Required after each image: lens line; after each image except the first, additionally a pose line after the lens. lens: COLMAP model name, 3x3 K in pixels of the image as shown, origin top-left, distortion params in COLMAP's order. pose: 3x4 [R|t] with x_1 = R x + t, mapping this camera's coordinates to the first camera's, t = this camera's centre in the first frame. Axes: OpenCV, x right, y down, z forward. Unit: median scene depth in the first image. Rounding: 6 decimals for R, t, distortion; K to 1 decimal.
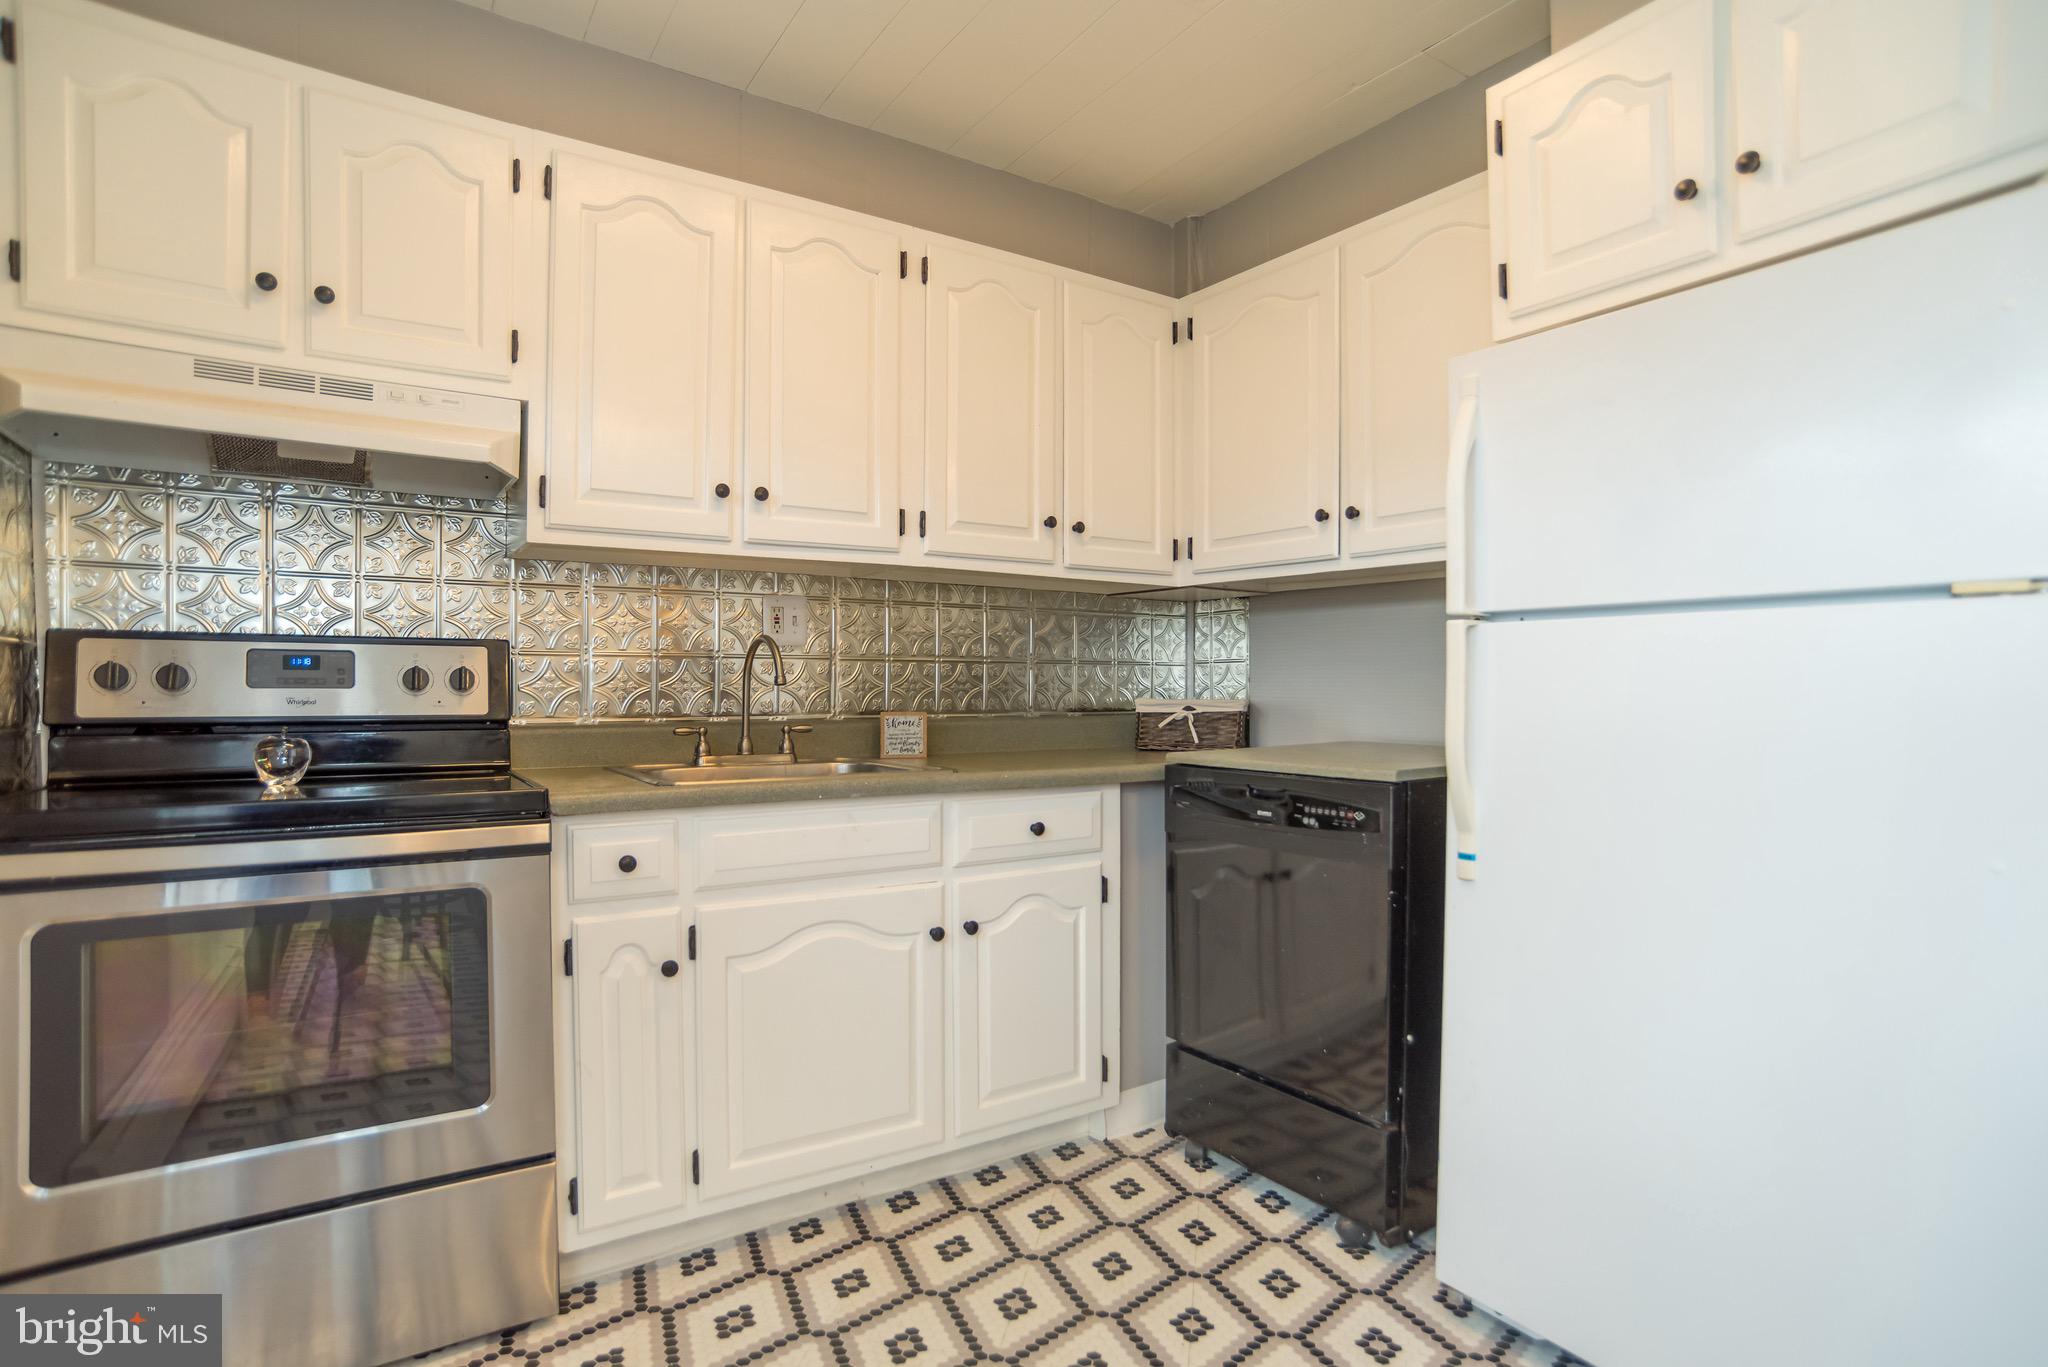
lens RADIAL K [[1050.5, 0, 1025.0], [0, 1050.5, 682.4], [0, 0, 1]] dist [-0.040506, 0.014424]
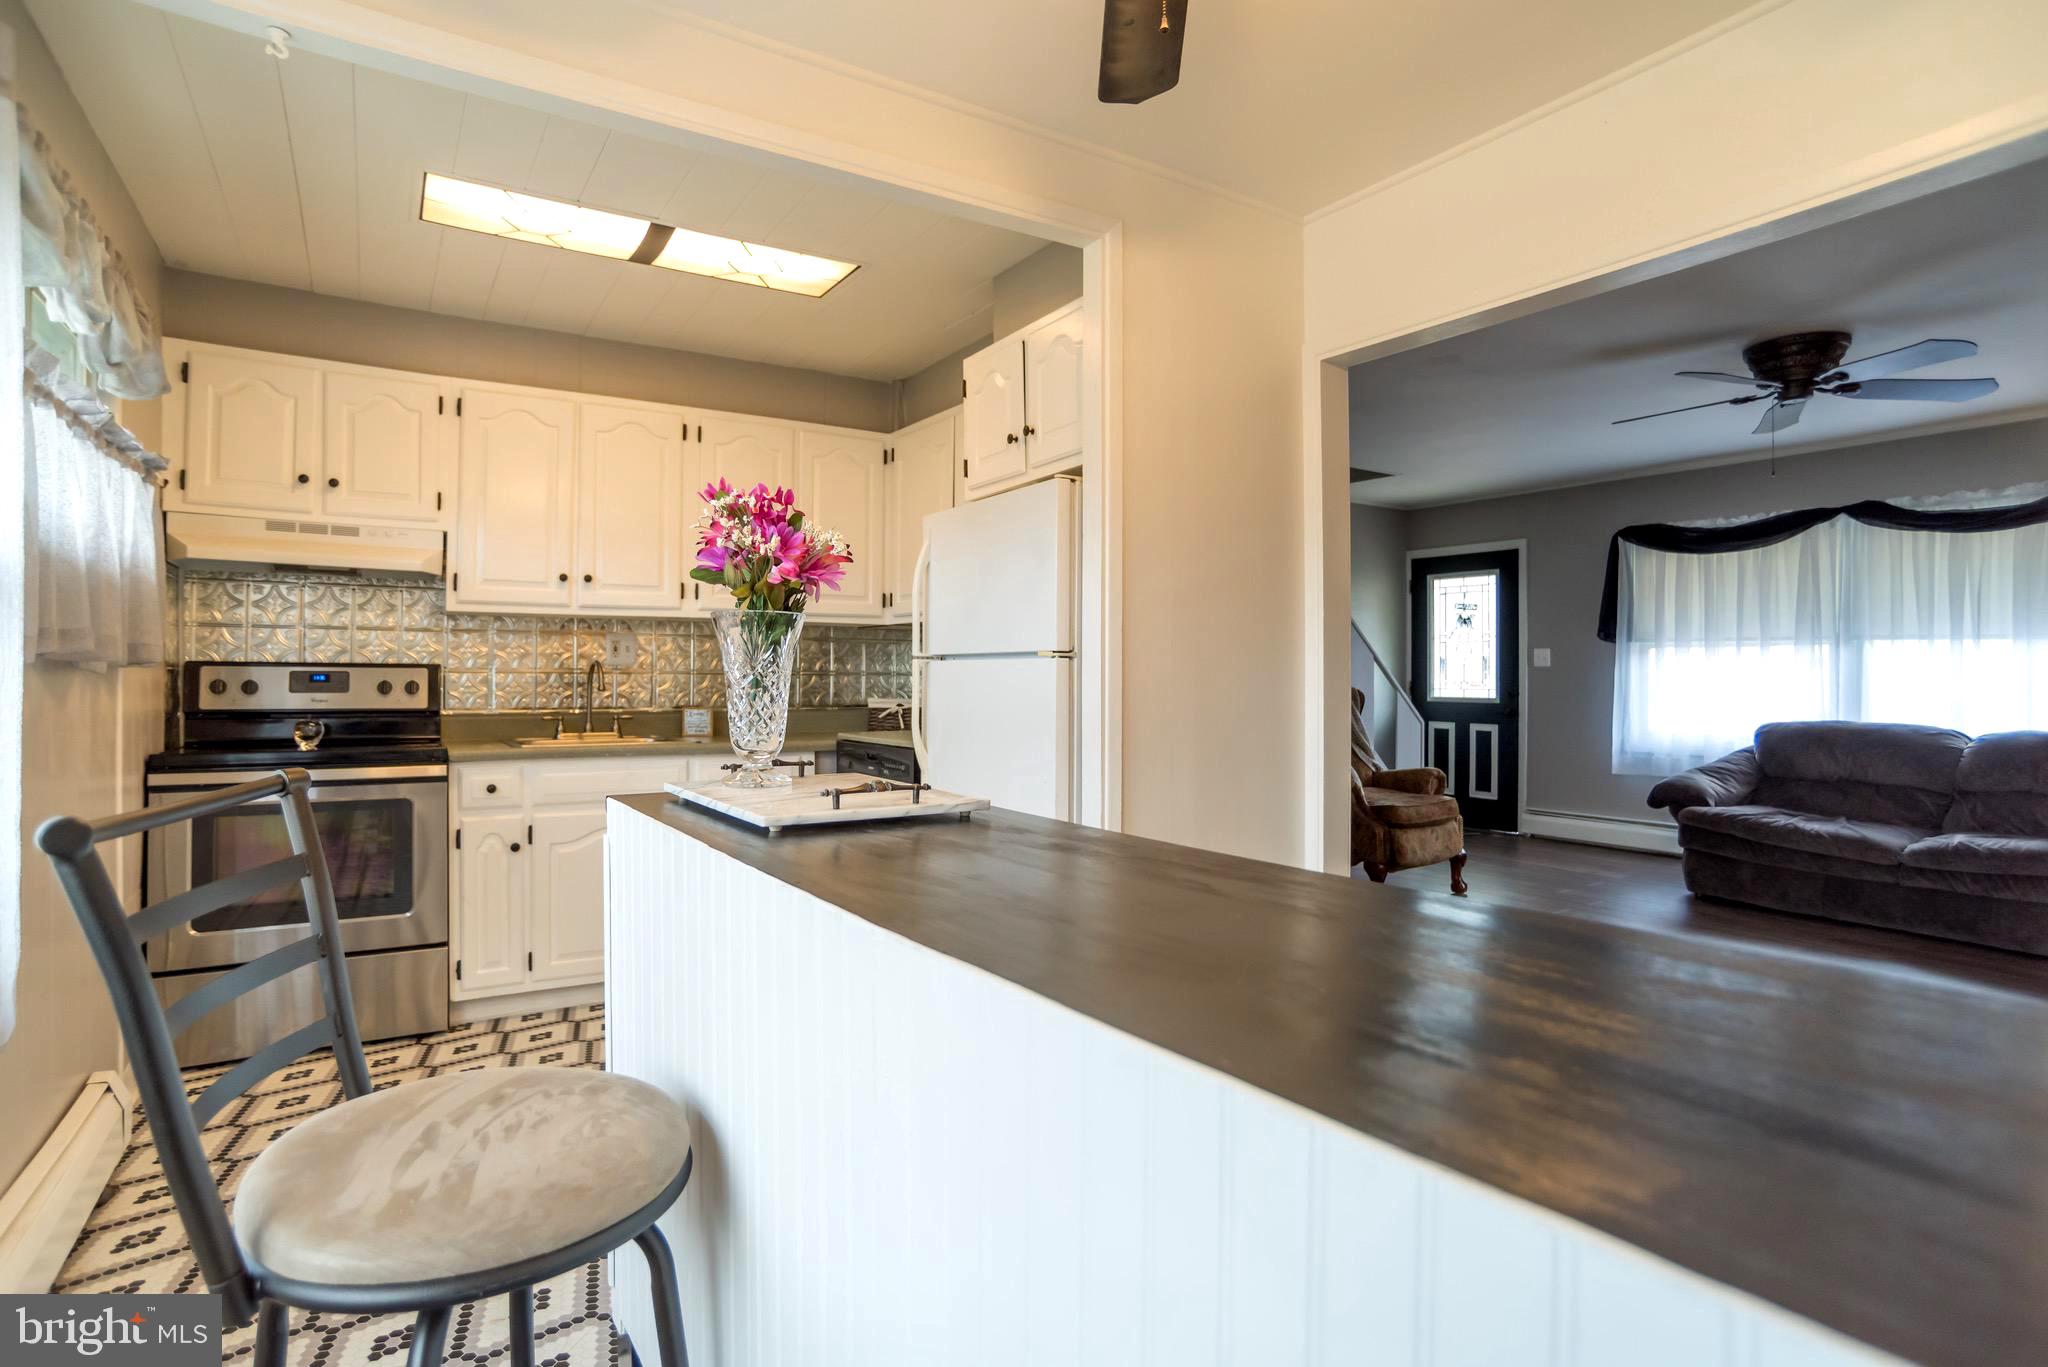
lens RADIAL K [[1050.5, 0, 1004.6], [0, 1050.5, 651.7], [0, 0, 1]] dist [-0.040506, 0.014424]
pose [[0.999622, -0.002084, -0.027403, 0.526627], [0.001316, 0.999606, -0.028038, -0.013796], [0.027451, 0.027992, 0.999231, -0.747524]]
